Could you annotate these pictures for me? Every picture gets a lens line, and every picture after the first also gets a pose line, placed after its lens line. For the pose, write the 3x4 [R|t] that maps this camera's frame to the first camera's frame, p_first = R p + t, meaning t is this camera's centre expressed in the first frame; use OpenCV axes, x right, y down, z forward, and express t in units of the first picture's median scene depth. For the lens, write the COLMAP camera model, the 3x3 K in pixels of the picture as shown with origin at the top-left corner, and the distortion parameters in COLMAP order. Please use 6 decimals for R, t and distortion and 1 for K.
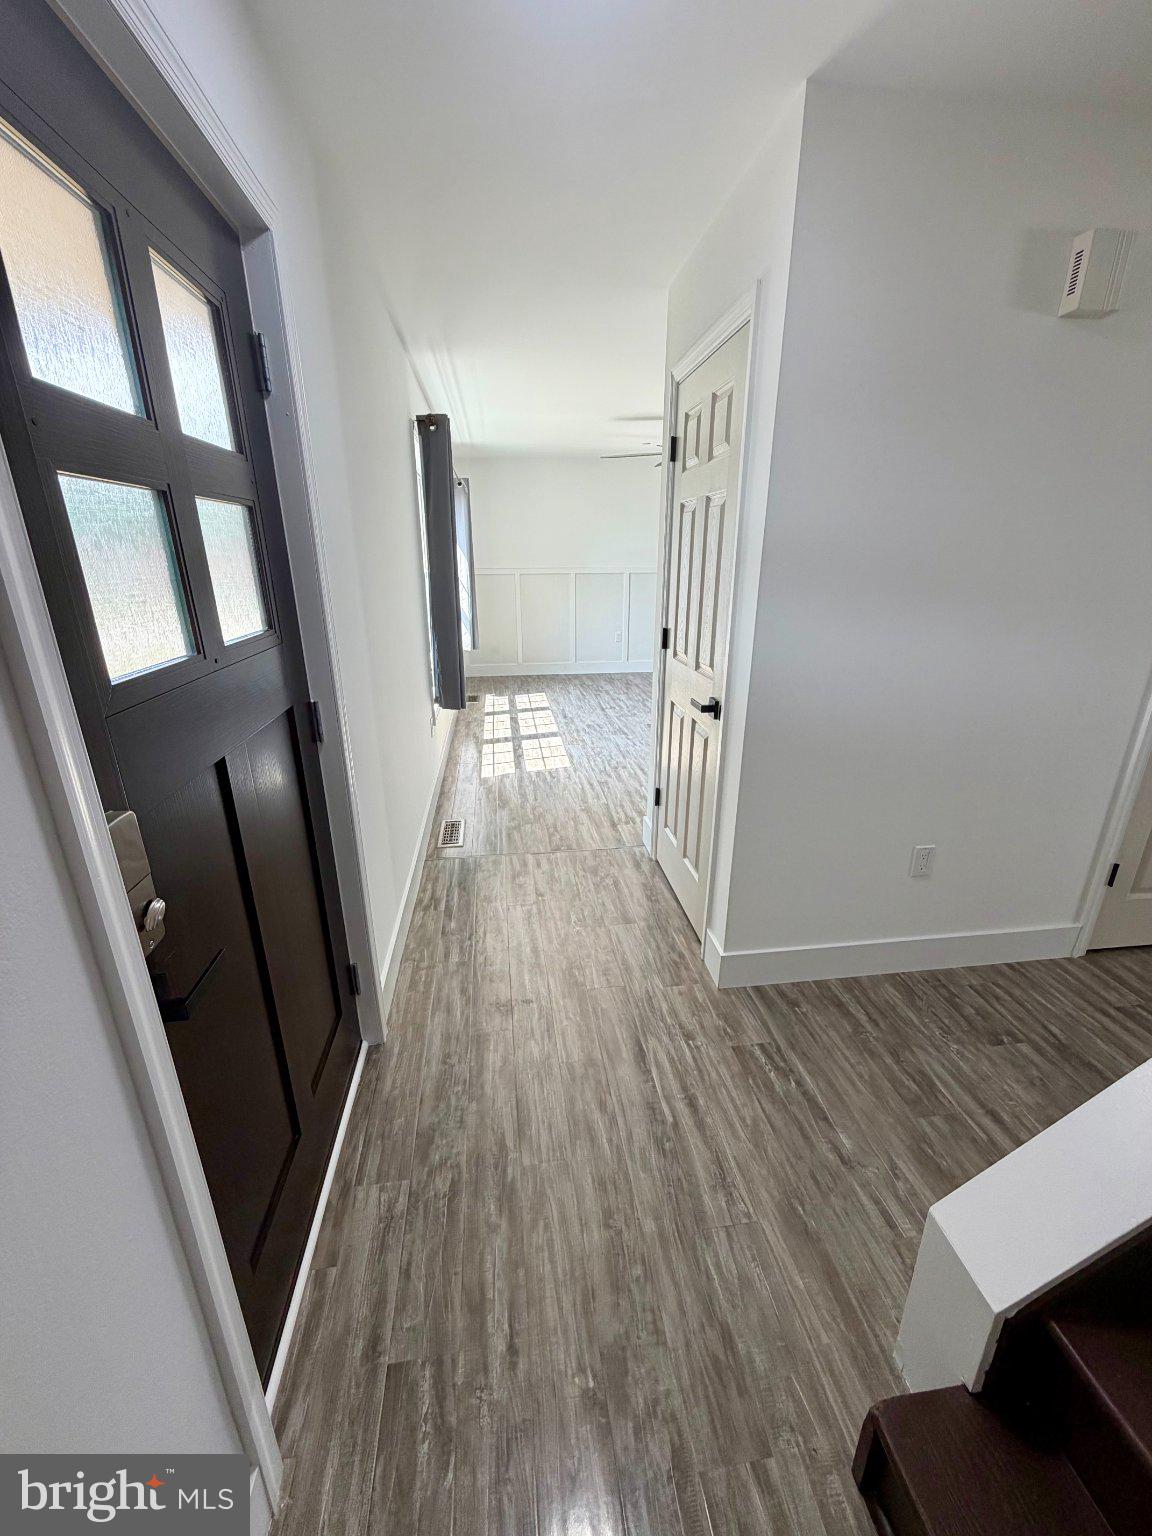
lens RADIAL K [[610.2, 0, 572.5], [0, 610.2, 765.0], [0, 0, 1]] dist [-0.003124, -0.000007]
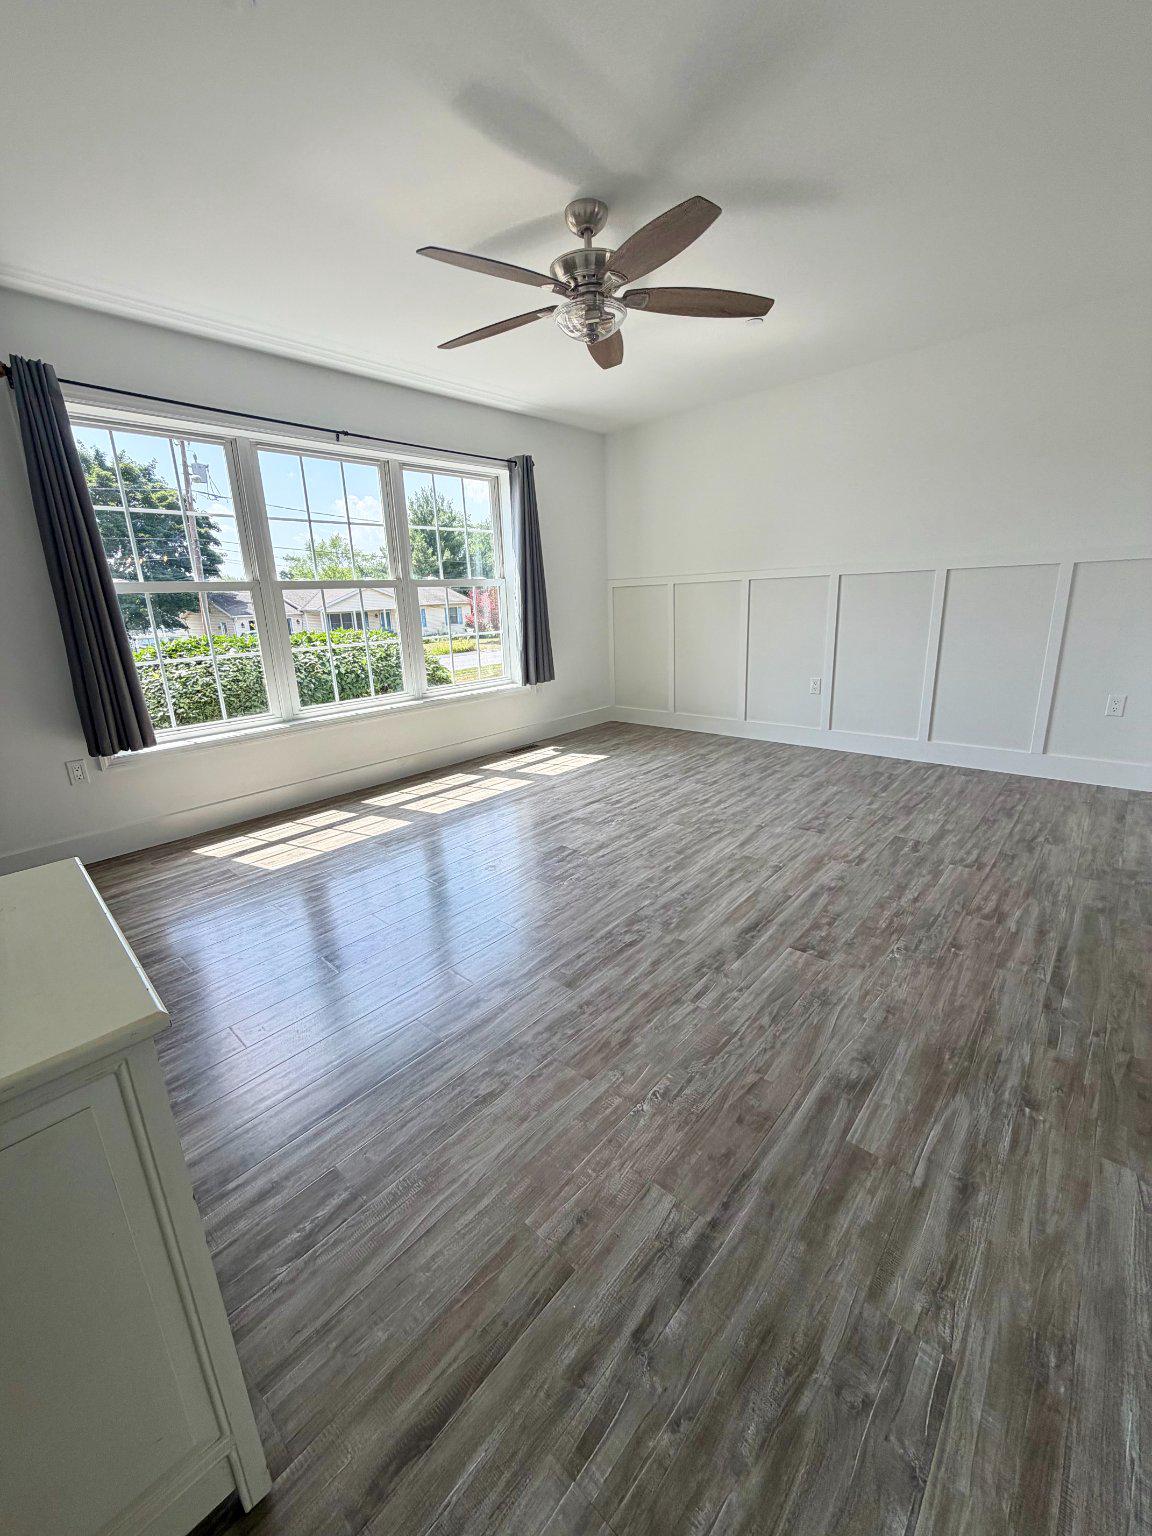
lens RADIAL K [[610.2, 0, 568.0], [0, 610.2, 763.8], [0, 0, 1]] dist [-0.003124, -0.000007]
pose [[0.645701, 0.176850, -0.742828, 0.083460], [-0.213010, 0.975910, 0.047183, -0.026744], [0.733278, 0.127764, 0.667817, 0.104488]]
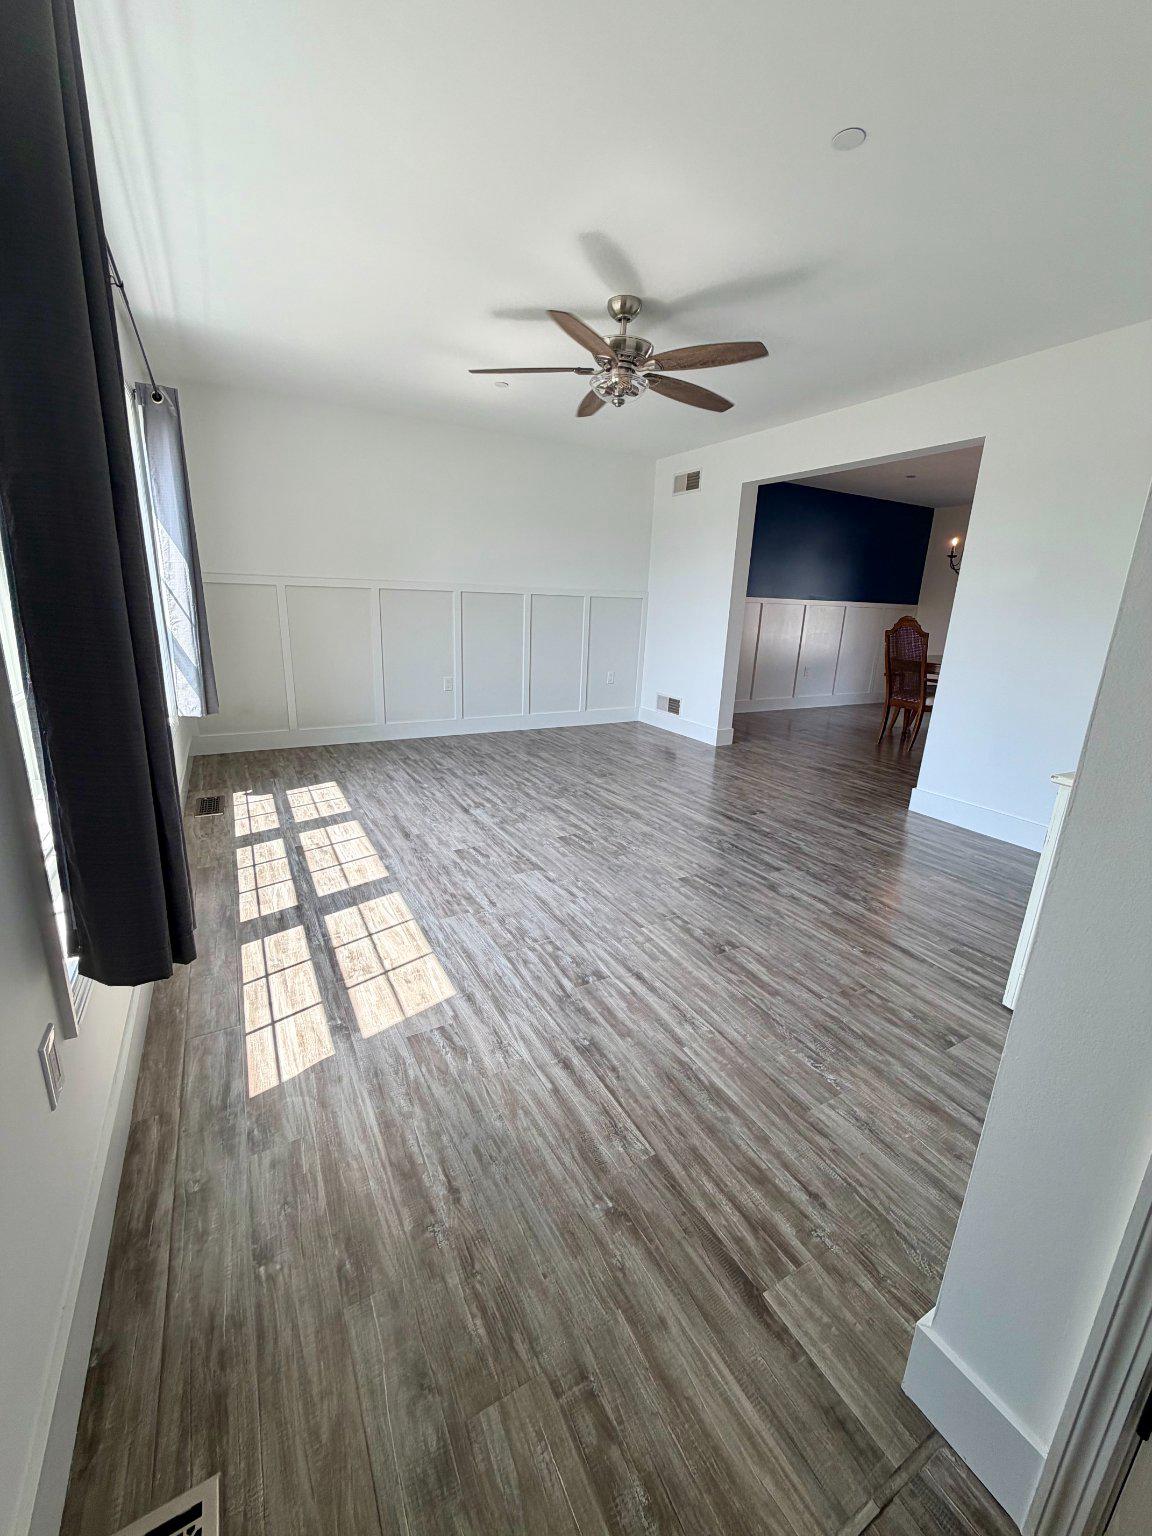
lens RADIAL K [[610.2, 0, 570.2], [0, 610.2, 768.3], [0, 0, 1]] dist [-0.003124, -0.000007]
pose [[0.929392, -0.068921, 0.362602, -0.012036], [0.089155, 0.995240, -0.039347, -0.017739], [-0.358164, 0.068896, 0.931113, 0.073771]]
